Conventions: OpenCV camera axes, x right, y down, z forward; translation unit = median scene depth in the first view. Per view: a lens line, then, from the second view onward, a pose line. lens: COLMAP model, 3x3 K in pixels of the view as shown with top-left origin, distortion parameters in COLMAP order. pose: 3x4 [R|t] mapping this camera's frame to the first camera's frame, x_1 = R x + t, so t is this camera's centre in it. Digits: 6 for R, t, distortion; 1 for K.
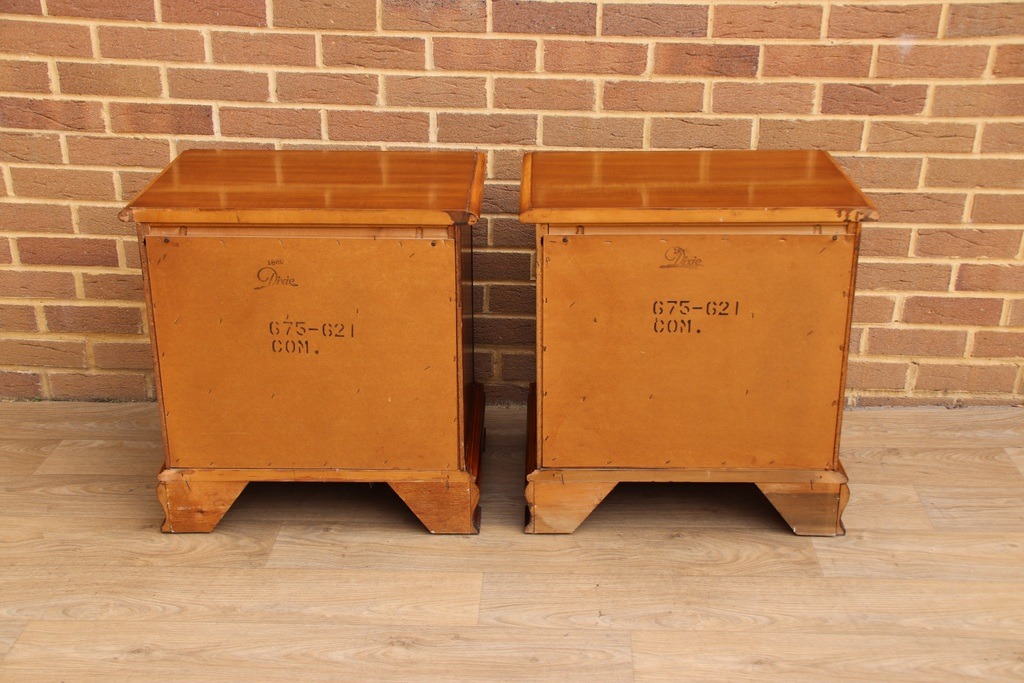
lens RADIAL K [[1302.9, 0, 513.1], [0, 1302.9, 364.2], [0, 0, 1]] dist [0.162793, 0.000000]
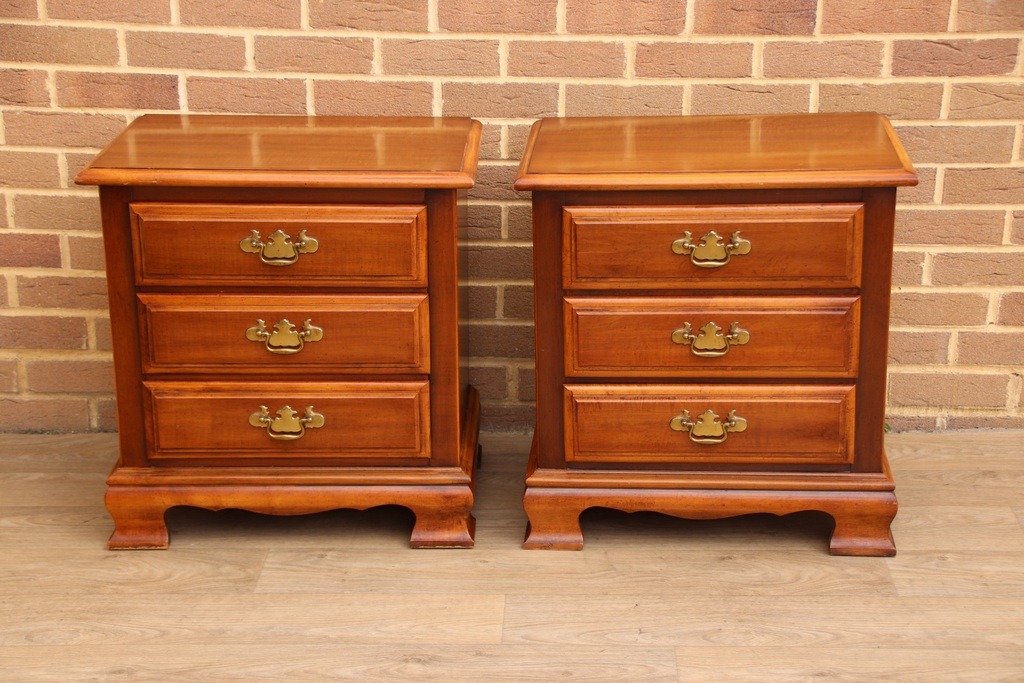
lens RADIAL K [[1920.4, 0, 508.3], [0, 1920.4, 368.3], [0, 0, 1]] dist [0.481383, 0.000000]
pose [[0.999953, -0.009496, 0.001963, -0.019110], [0.009612, 0.997375, -0.071768, 0.088426], [-0.001277, 0.071783, 0.997419, -0.259736]]
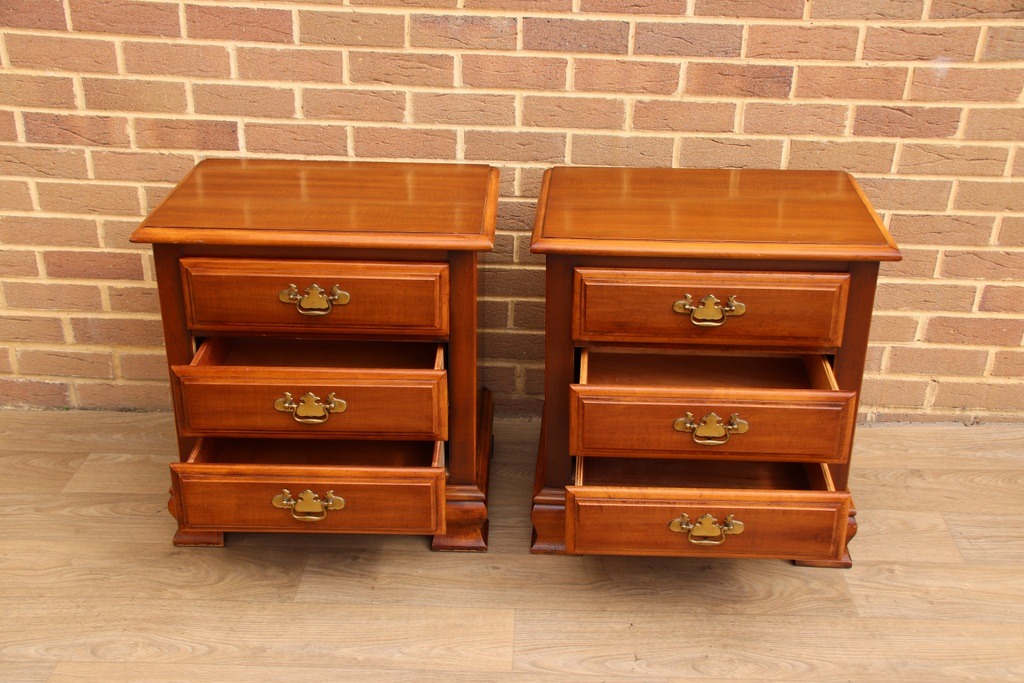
lens RADIAL K [[1180.7, 0, 508.9], [0, 1180.7, 365.7], [0, 0, 1]] dist [0.102275, 0.000000]
pose [[0.999938, 0.007083, 0.008609, -0.031566], [-0.007497, 0.998770, 0.049007, -0.059409], [-0.008252, -0.049069, 0.998761, 0.099800]]
